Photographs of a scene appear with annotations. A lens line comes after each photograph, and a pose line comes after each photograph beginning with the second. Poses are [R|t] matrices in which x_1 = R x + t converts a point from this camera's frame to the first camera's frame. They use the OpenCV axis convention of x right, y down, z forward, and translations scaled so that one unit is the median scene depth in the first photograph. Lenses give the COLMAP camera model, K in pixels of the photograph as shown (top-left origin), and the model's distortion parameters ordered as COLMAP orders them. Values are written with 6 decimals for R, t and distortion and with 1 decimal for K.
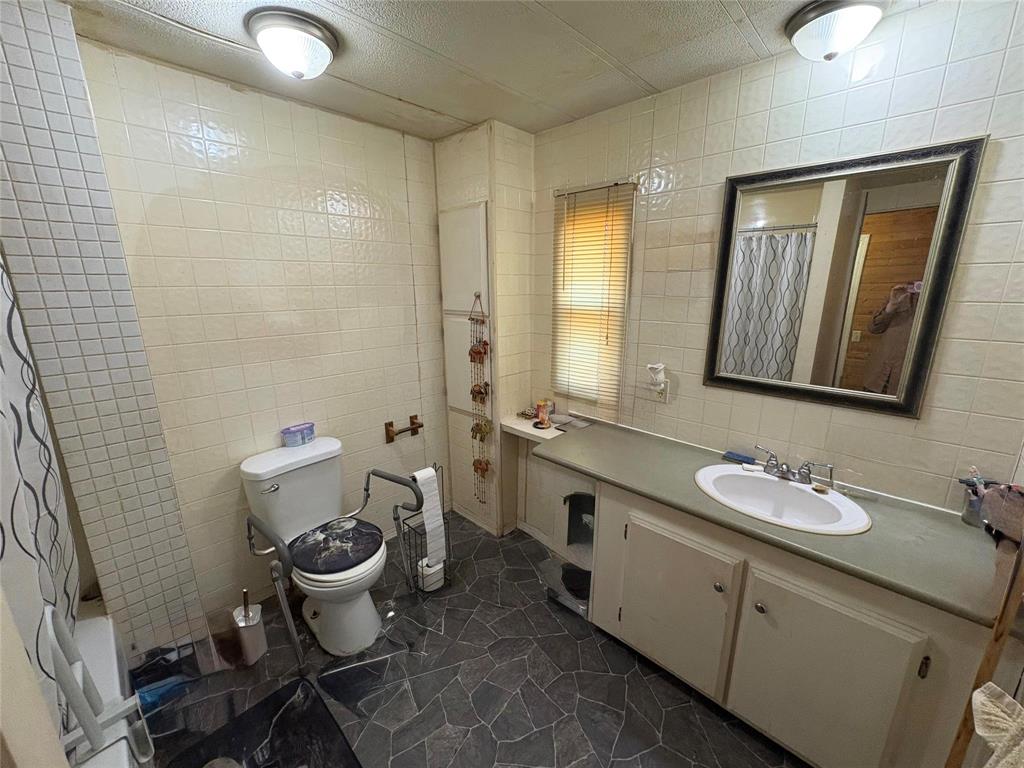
lens RADIAL K [[408.6, 0, 513.4], [0, 408.6, 382.4], [0, 0, 1]] dist [0.001040, -0.000011]
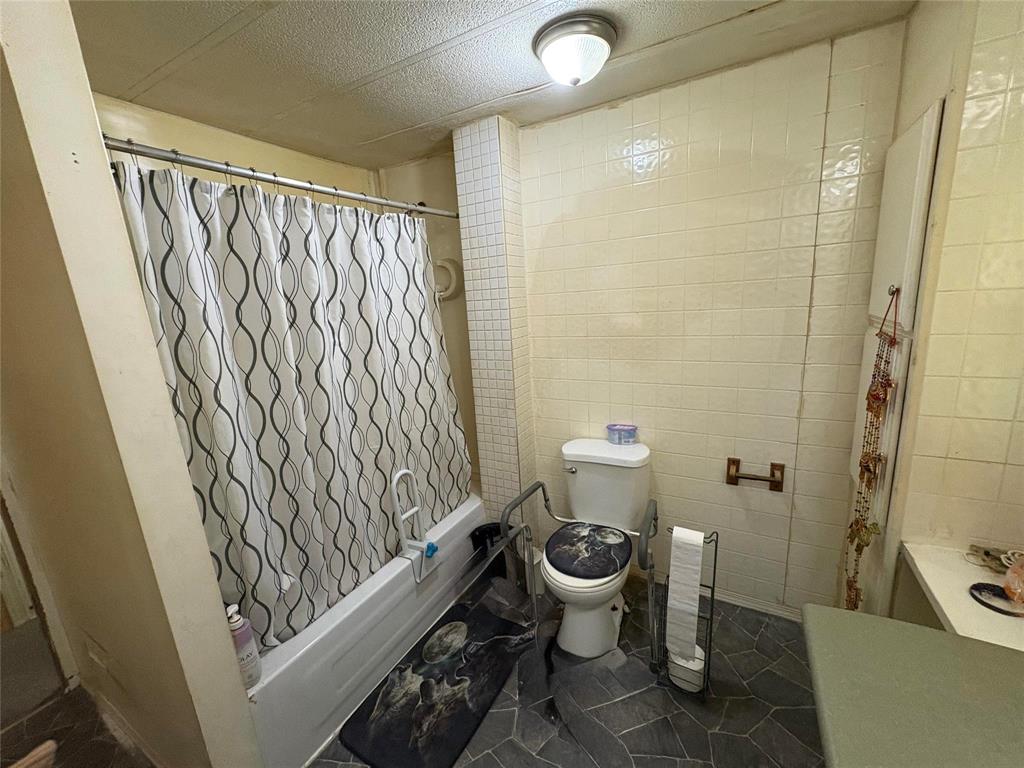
lens RADIAL K [[408.6, 0, 512.6], [0, 408.6, 384.9], [0, 0, 1]] dist [0.001040, -0.000011]
pose [[0.250652, 0.195573, -0.948117, 0.346509], [-0.166784, 0.973461, 0.156708, -0.105490], [0.953602, 0.118852, 0.276618, 0.439835]]
